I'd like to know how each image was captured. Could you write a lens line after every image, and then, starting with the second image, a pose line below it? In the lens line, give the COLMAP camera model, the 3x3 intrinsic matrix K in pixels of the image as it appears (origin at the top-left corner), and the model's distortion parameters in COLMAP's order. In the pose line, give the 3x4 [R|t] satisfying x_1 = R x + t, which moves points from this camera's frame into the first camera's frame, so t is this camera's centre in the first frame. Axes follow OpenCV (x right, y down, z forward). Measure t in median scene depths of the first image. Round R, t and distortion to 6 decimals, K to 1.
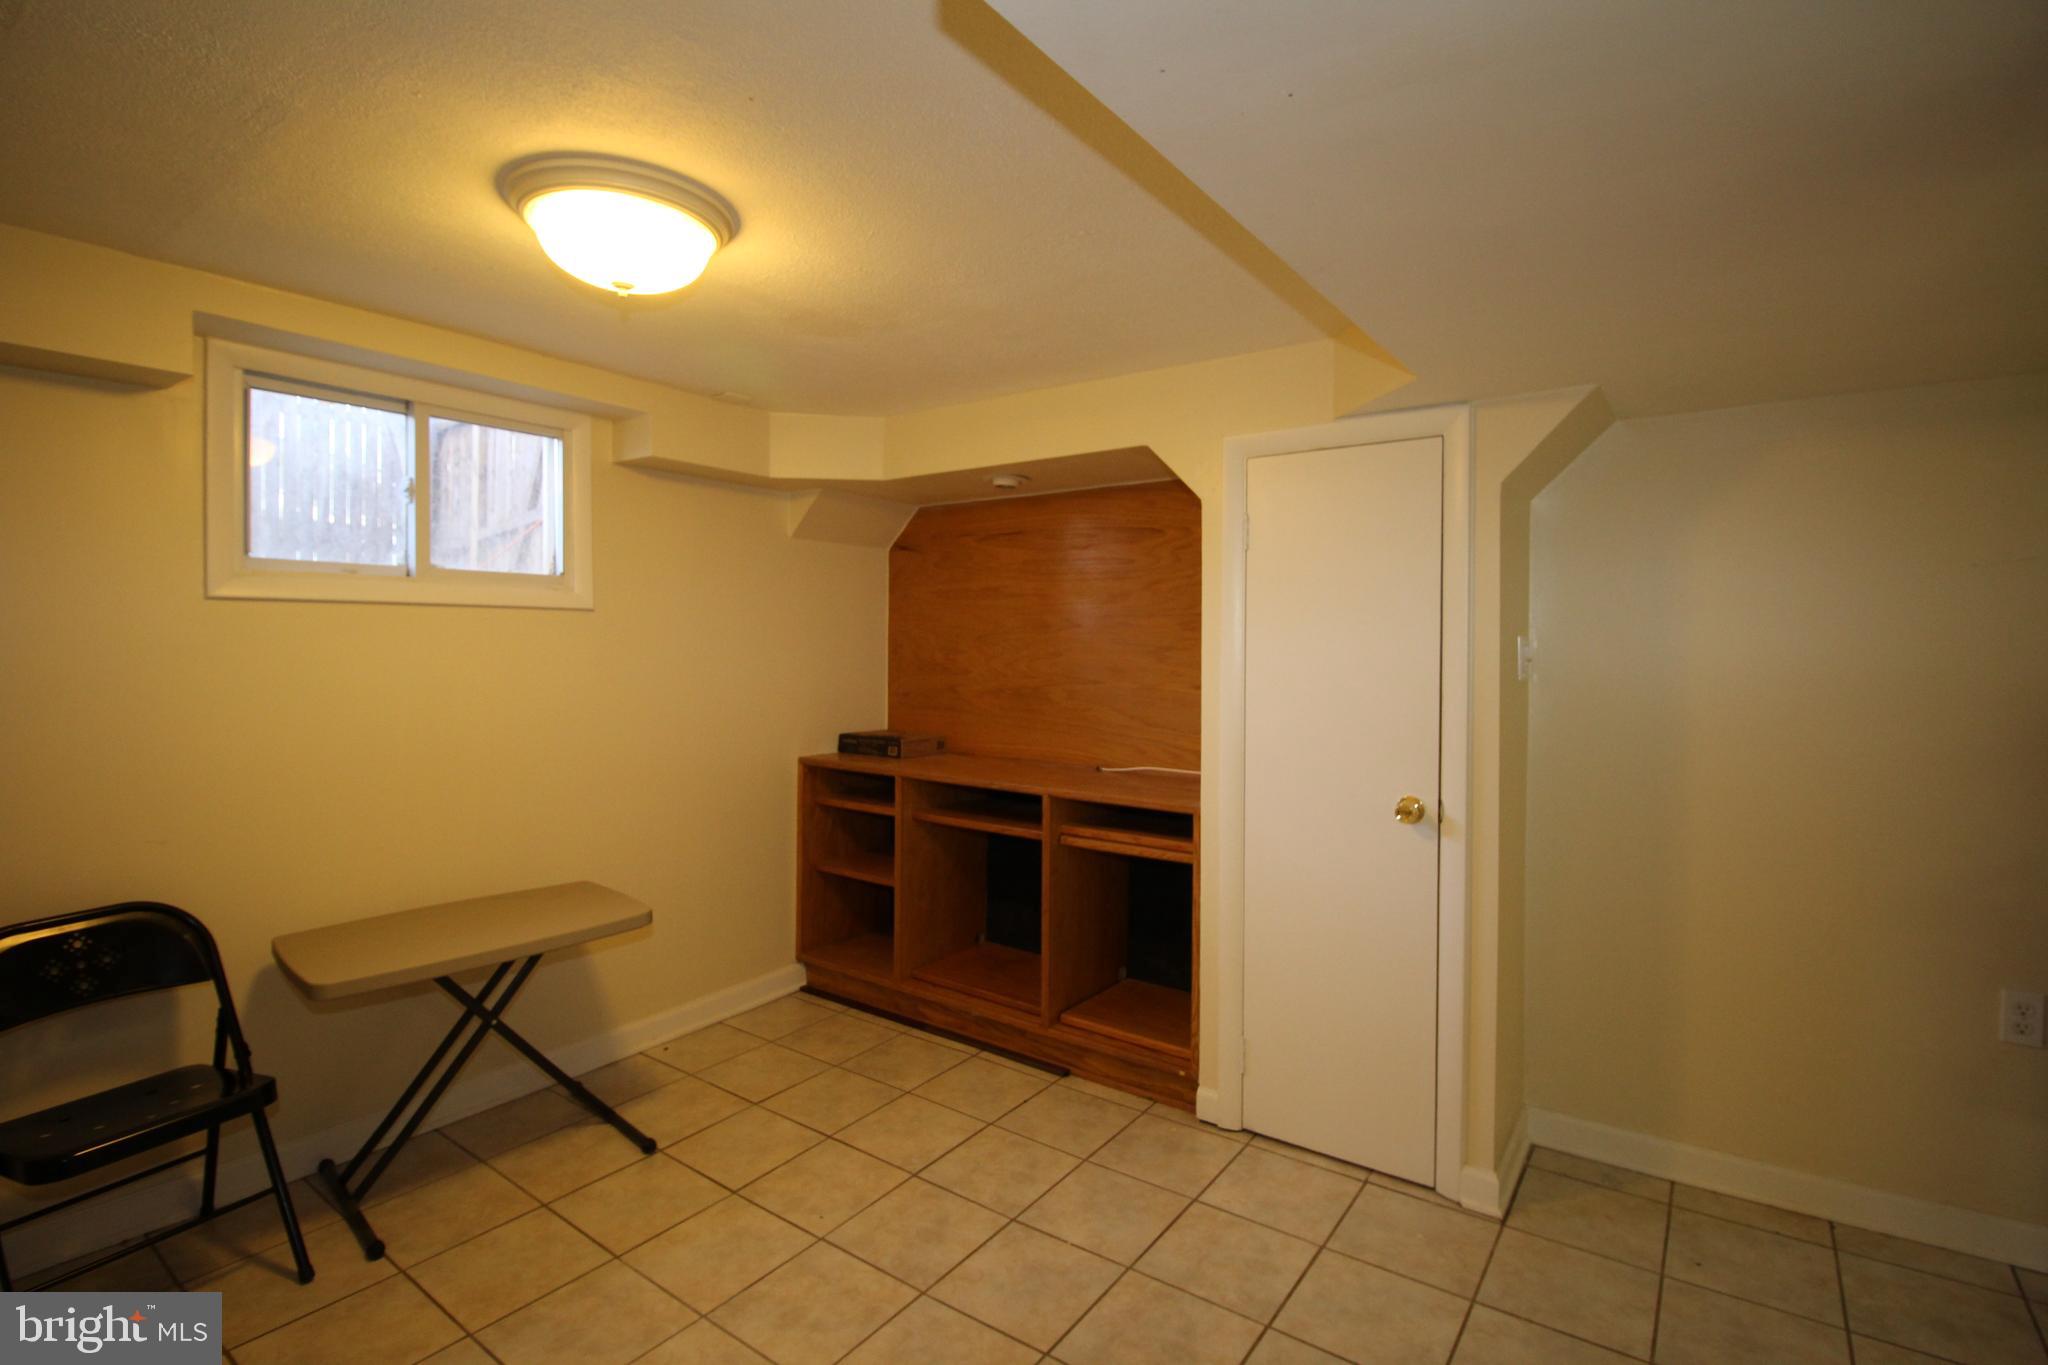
lens RADIAL K [[957.2, 0, 1027.8], [0, 957.2, 671.3], [0, 0, 1]] dist [-0.009042, -0.004644]
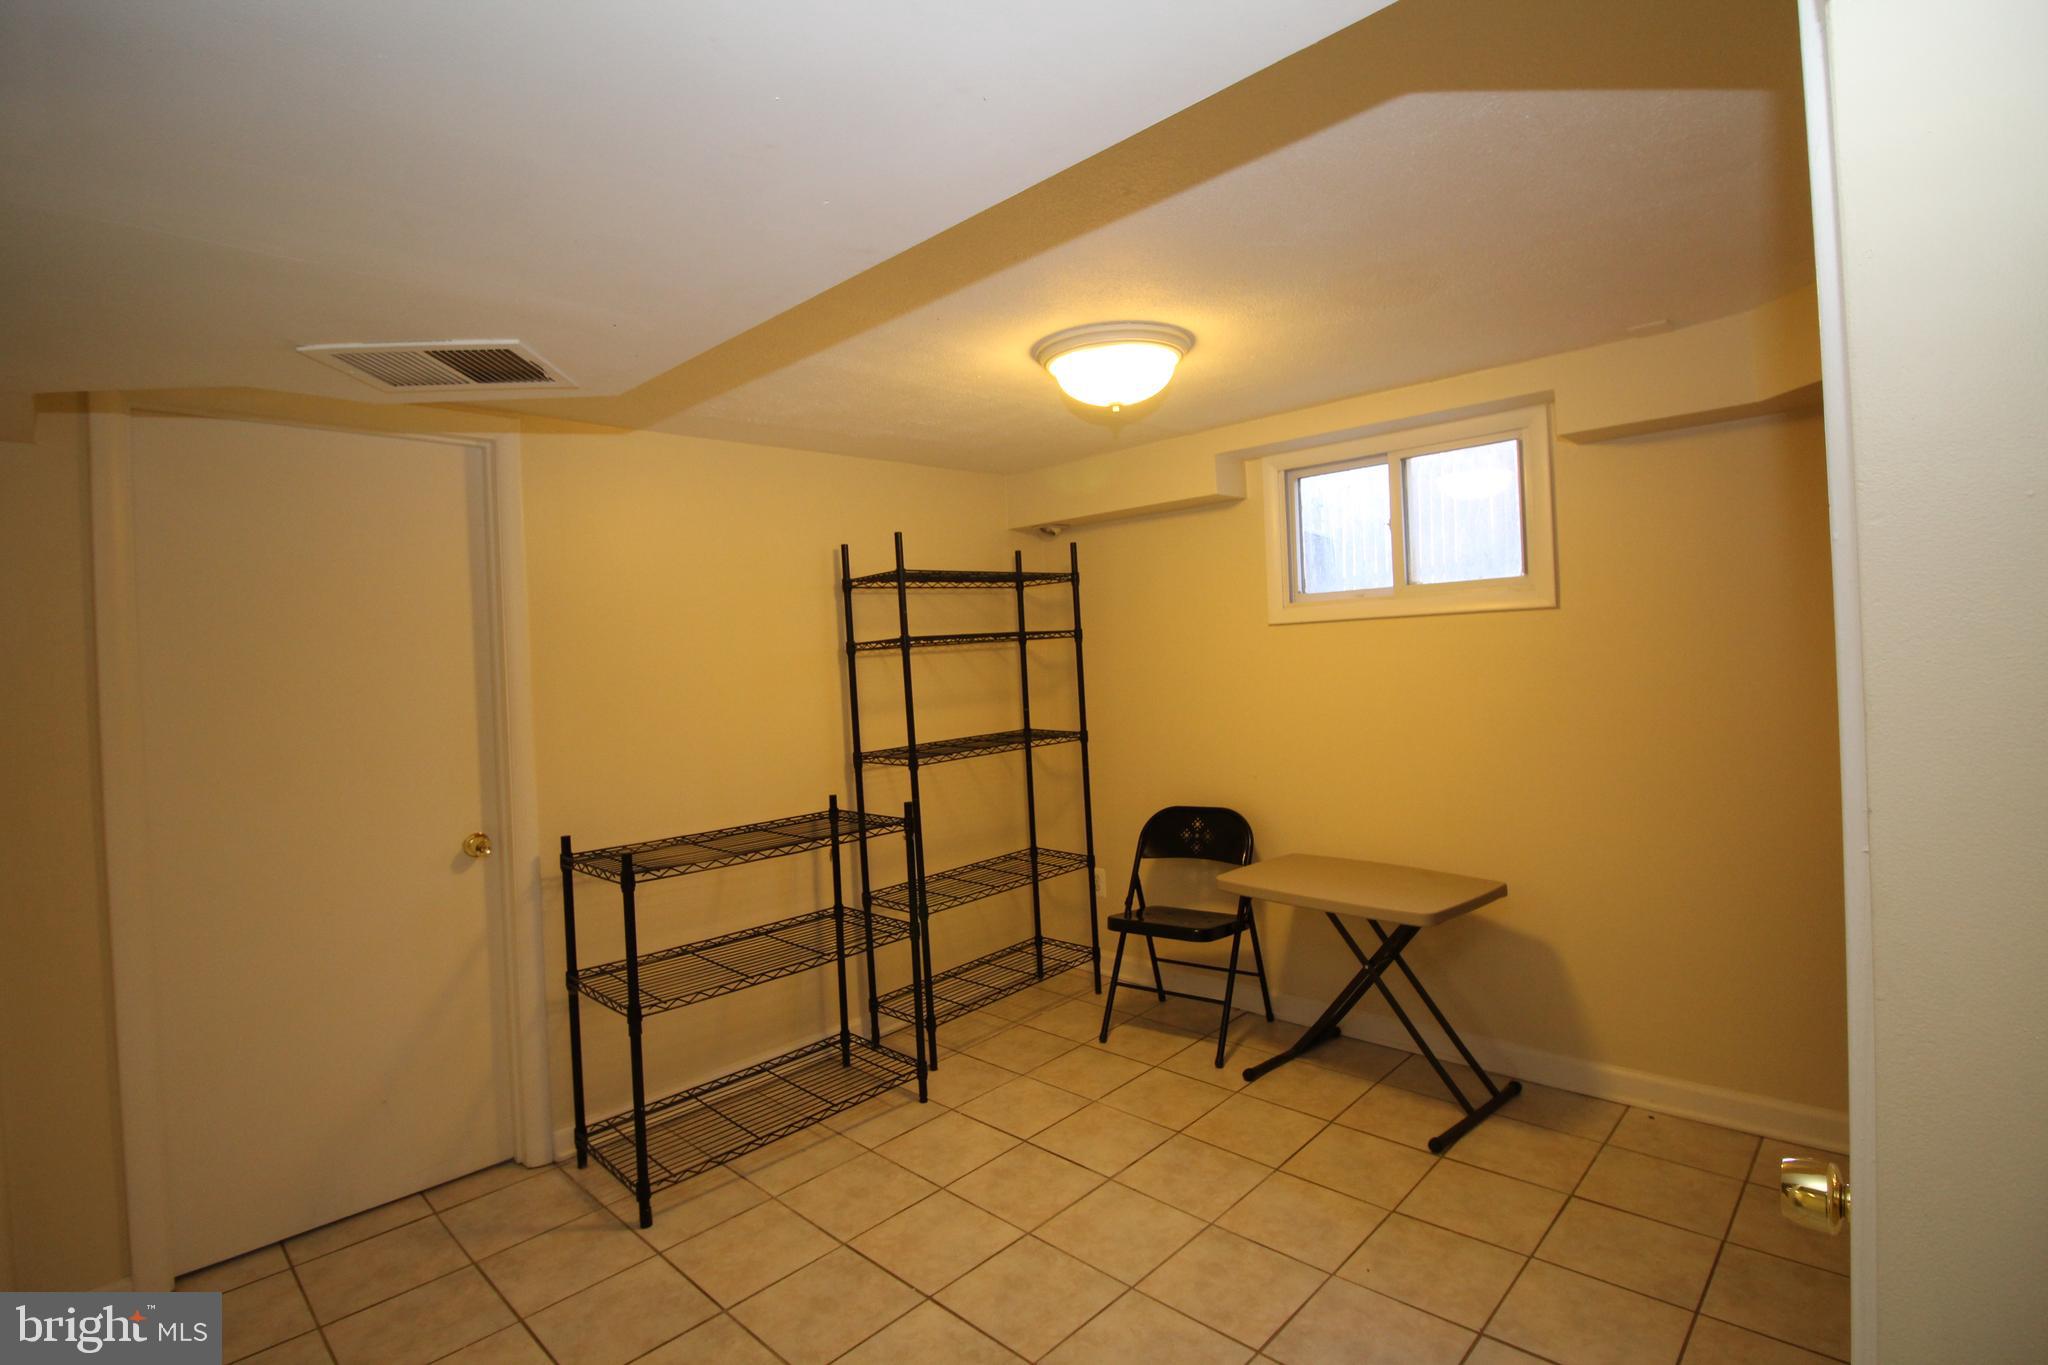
lens RADIAL K [[957.2, 0, 1029.1], [0, 957.2, 675.1], [0, 0, 1]] dist [-0.009042, -0.004644]
pose [[-0.132831, 0.010840, -0.991079, 0.650170], [0.014494, 0.999855, 0.008994, -0.013724], [0.991033, -0.013170, -0.132969, 0.713825]]
